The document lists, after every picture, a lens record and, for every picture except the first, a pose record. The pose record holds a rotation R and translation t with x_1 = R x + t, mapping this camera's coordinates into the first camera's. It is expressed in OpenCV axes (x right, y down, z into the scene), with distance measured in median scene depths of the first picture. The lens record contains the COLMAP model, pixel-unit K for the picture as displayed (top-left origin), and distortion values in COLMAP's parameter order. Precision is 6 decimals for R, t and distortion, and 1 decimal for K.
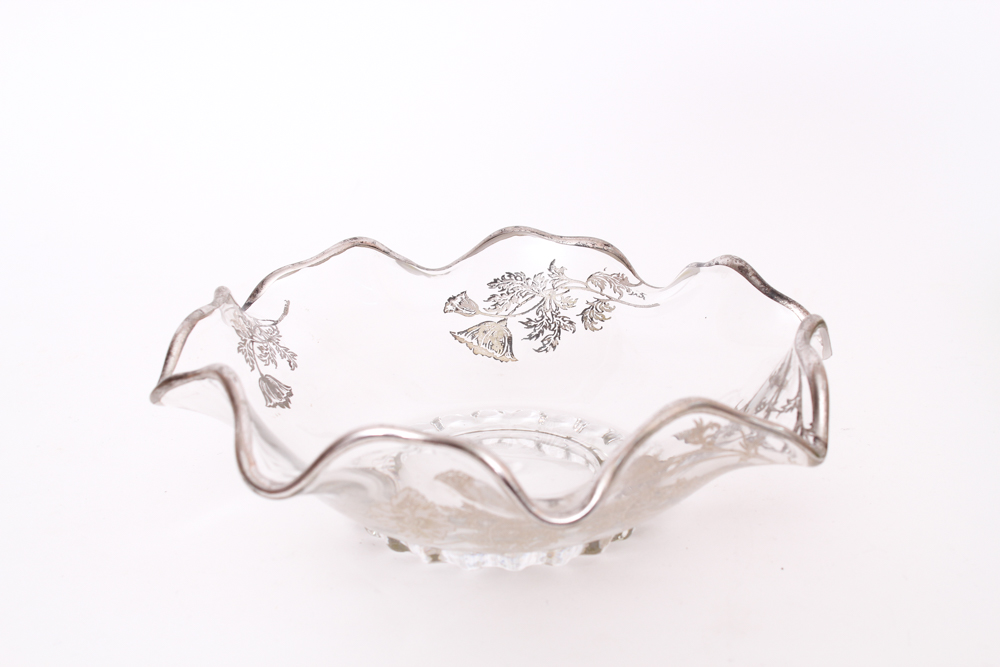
lens RADIAL K [[1776.3, 0, 494.0], [0, 1776.3, 334.6], [0, 0, 1]] dist [0.046801, 0.000000]
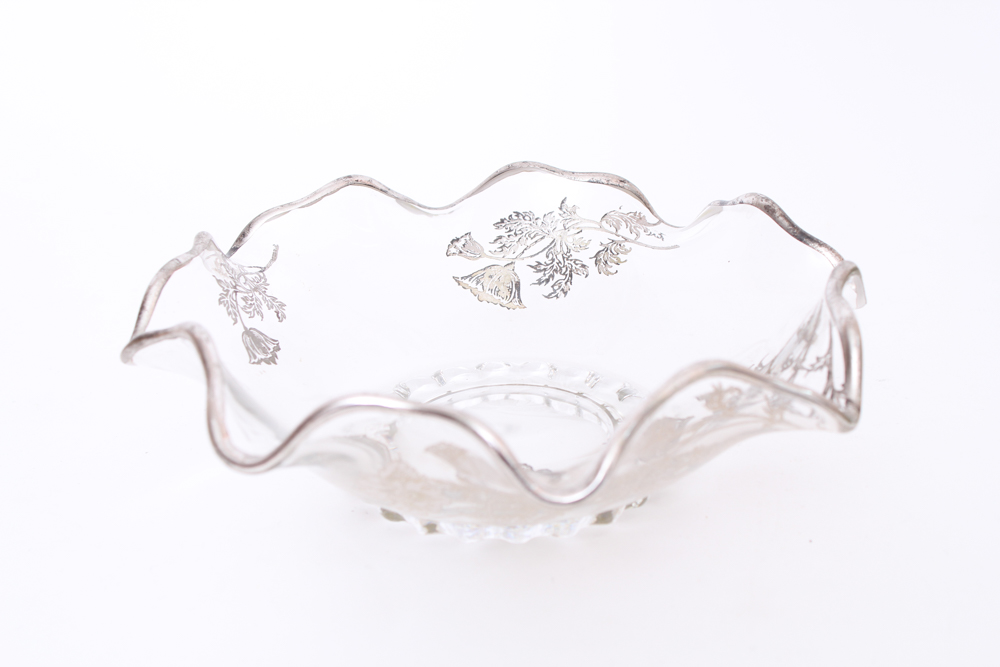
lens RADIAL K [[1776.3, 0, 494.7], [0, 1776.3, 326.0], [0, 0, 1]] dist [0.046801, 0.000000]
pose [[0.999773, -0.005341, -0.020629, 0.016510], [0.006263, 0.998973, 0.044875, -0.018000], [0.020368, -0.044994, 0.998780, 0.076546]]
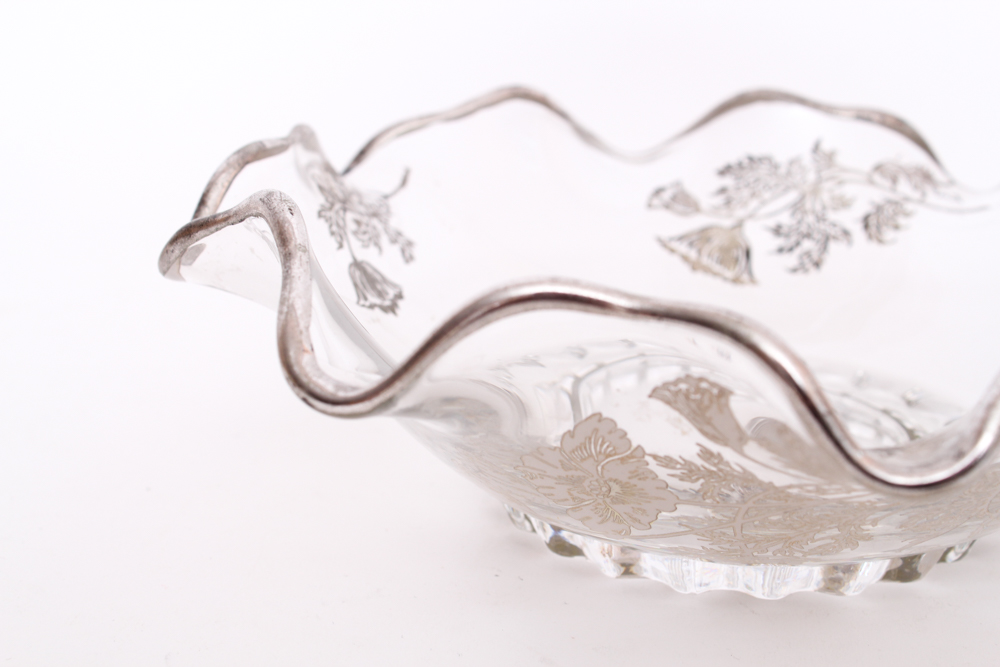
lens RADIAL K [[1715.4, 0, 492.2], [0, 1715.4, 339.5], [0, 0, 1]] dist [-0.051452, 0.000000]
pose [[0.994829, 0.052786, -0.086764, -0.028709], [-0.057190, 0.997156, -0.049078, 0.071956], [0.083927, 0.053786, 0.995019, 0.390510]]
